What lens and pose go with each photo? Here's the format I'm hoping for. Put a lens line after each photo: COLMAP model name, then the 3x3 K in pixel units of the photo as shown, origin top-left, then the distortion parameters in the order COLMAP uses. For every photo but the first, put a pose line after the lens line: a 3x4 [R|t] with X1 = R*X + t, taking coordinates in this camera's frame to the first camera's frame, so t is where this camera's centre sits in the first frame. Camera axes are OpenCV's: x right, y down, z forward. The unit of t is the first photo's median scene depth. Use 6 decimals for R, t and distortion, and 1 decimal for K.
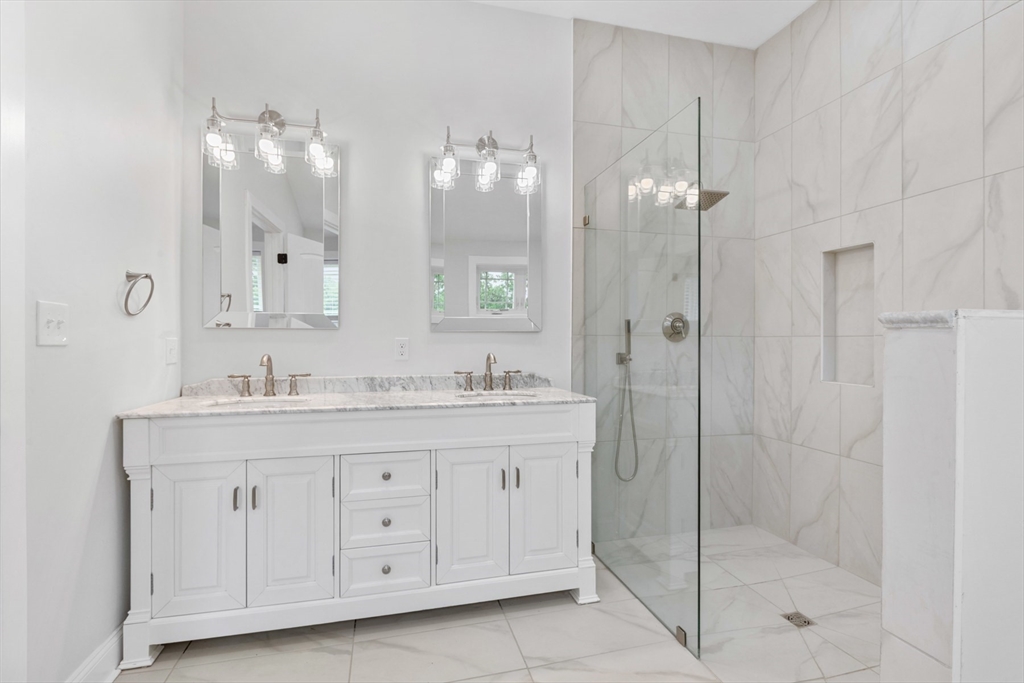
lens RADIAL K [[479.7, 0, 522.5], [0, 479.7, 336.0], [0, 0, 1]] dist [-0.006690, 0.000648]
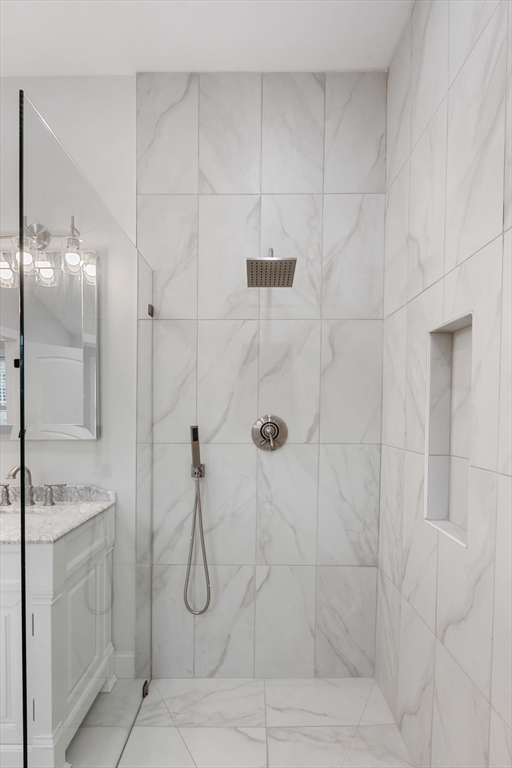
lens RADIAL K [[374.7, 0, 280.0], [0, 374.7, 419.8], [0, 0, 1]] dist [-0.006216, 0.000659]
pose [[0.968680, 0.004445, -0.248271, 0.524640], [0.003064, 0.999550, 0.029853, -0.063248], [0.248292, -0.029679, 0.968230, 0.401097]]
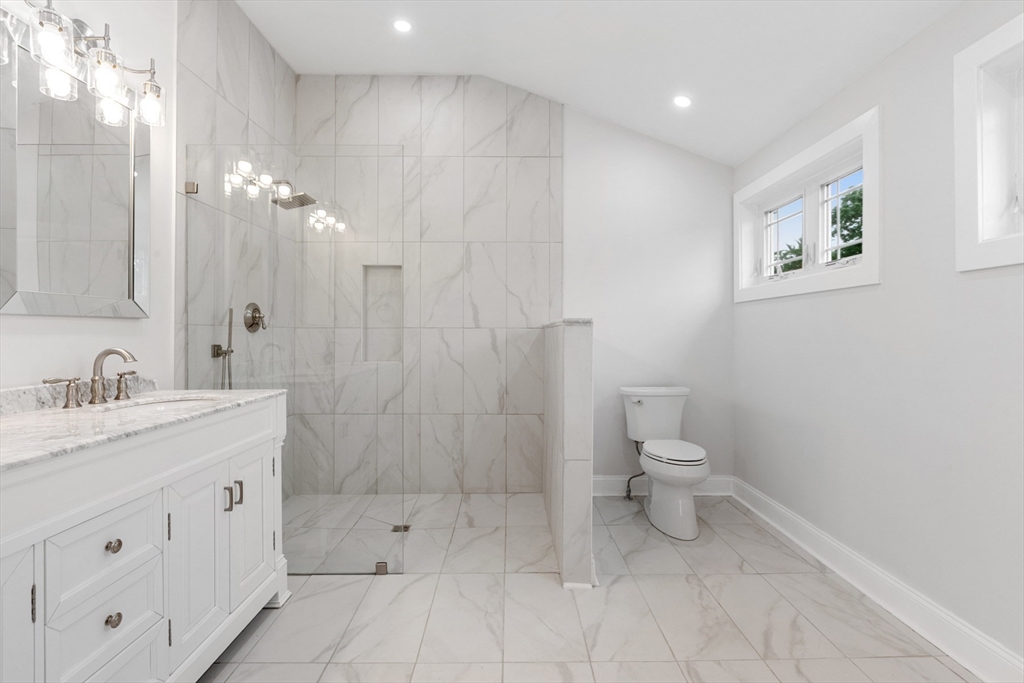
lens RADIAL K [[479.7, 0, 513.6], [0, 479.7, 328.0], [0, 0, 1]] dist [-0.006690, 0.000648]
pose [[0.248034, 0.009389, 0.968706, -0.533114], [-0.007821, 0.999940, -0.007689, 0.007008], [-0.968720, -0.005669, 0.248092, 0.244770]]
